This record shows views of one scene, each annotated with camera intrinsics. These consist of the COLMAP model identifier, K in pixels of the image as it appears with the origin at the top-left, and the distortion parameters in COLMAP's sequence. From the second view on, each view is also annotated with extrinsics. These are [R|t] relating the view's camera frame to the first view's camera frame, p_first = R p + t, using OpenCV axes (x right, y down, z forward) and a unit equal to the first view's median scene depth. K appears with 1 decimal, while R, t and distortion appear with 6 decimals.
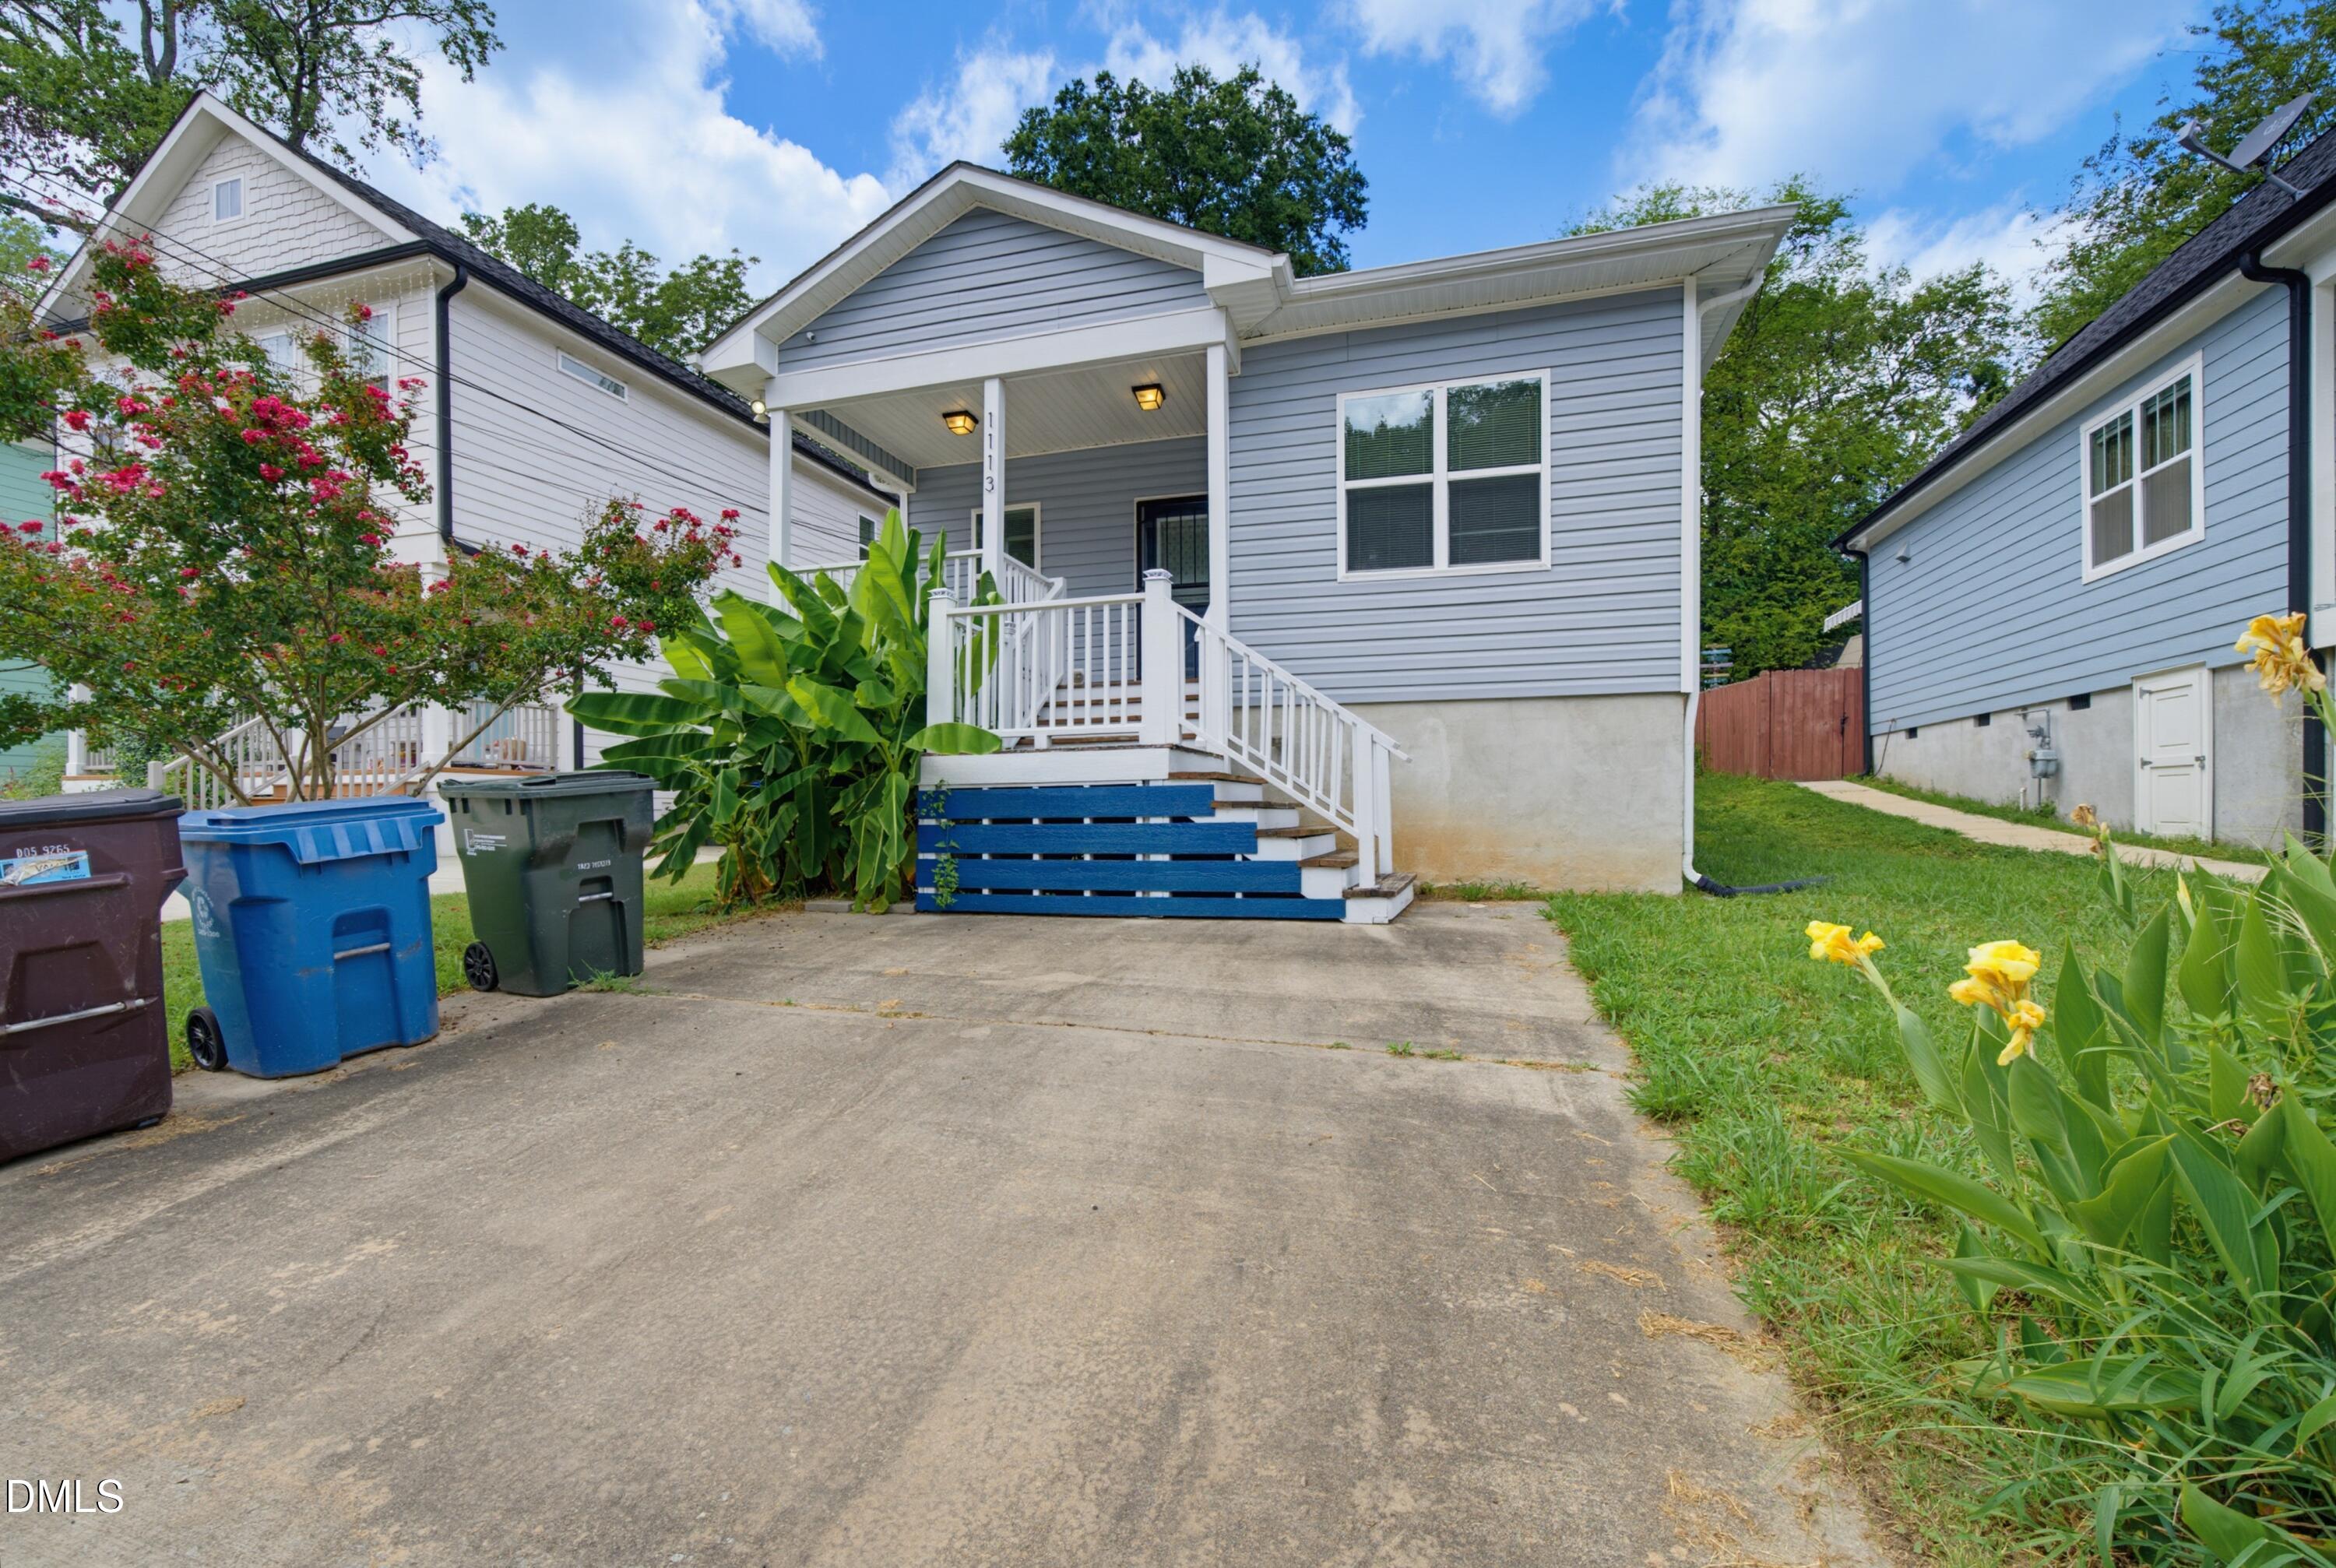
lens RADIAL K [[996.4, 0, 1168.0], [0, 996.4, 784.0], [0, 0, 1]] dist [0.000846, 0.003545]
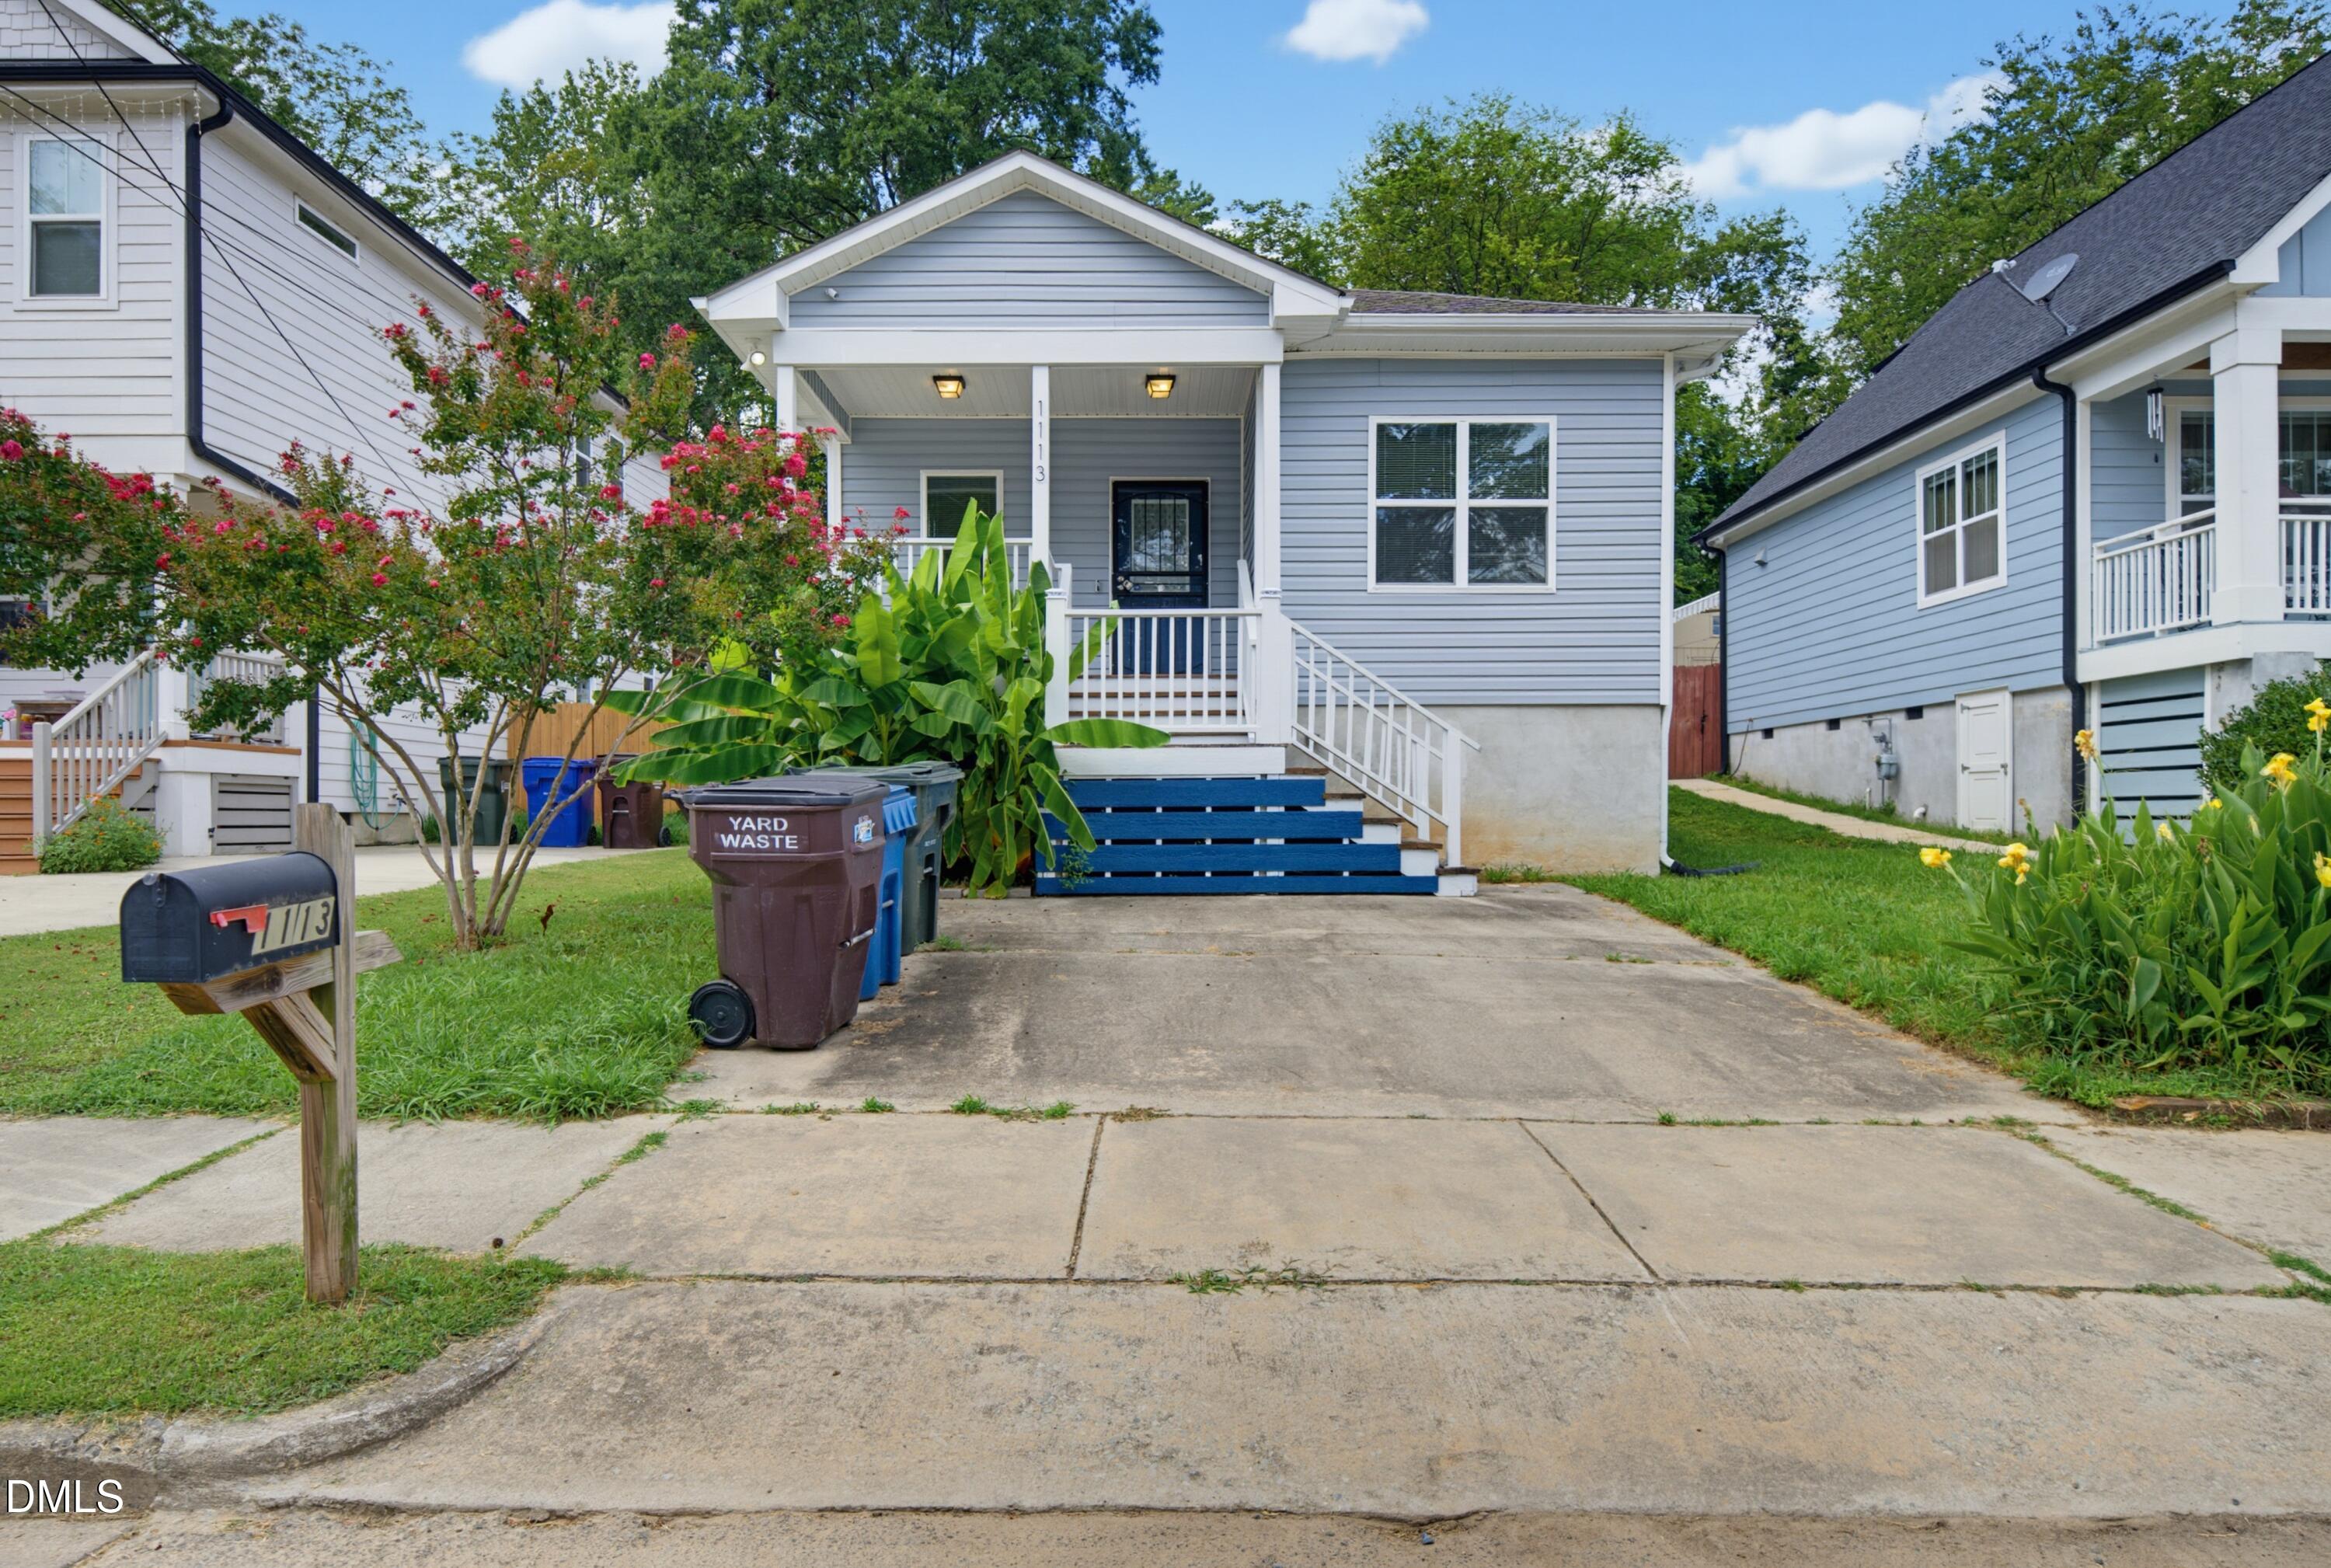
lens RADIAL K [[1394.5, 0, 1157.4], [0, 1394.5, 745.6], [0, 0, 1]] dist [0.016486, 0.000542]
pose [[0.961622, 0.019433, 0.273688, -0.399324], [-0.014444, 0.999691, -0.020230, -0.000680], [-0.273997, 0.015501, 0.961606, -0.334901]]
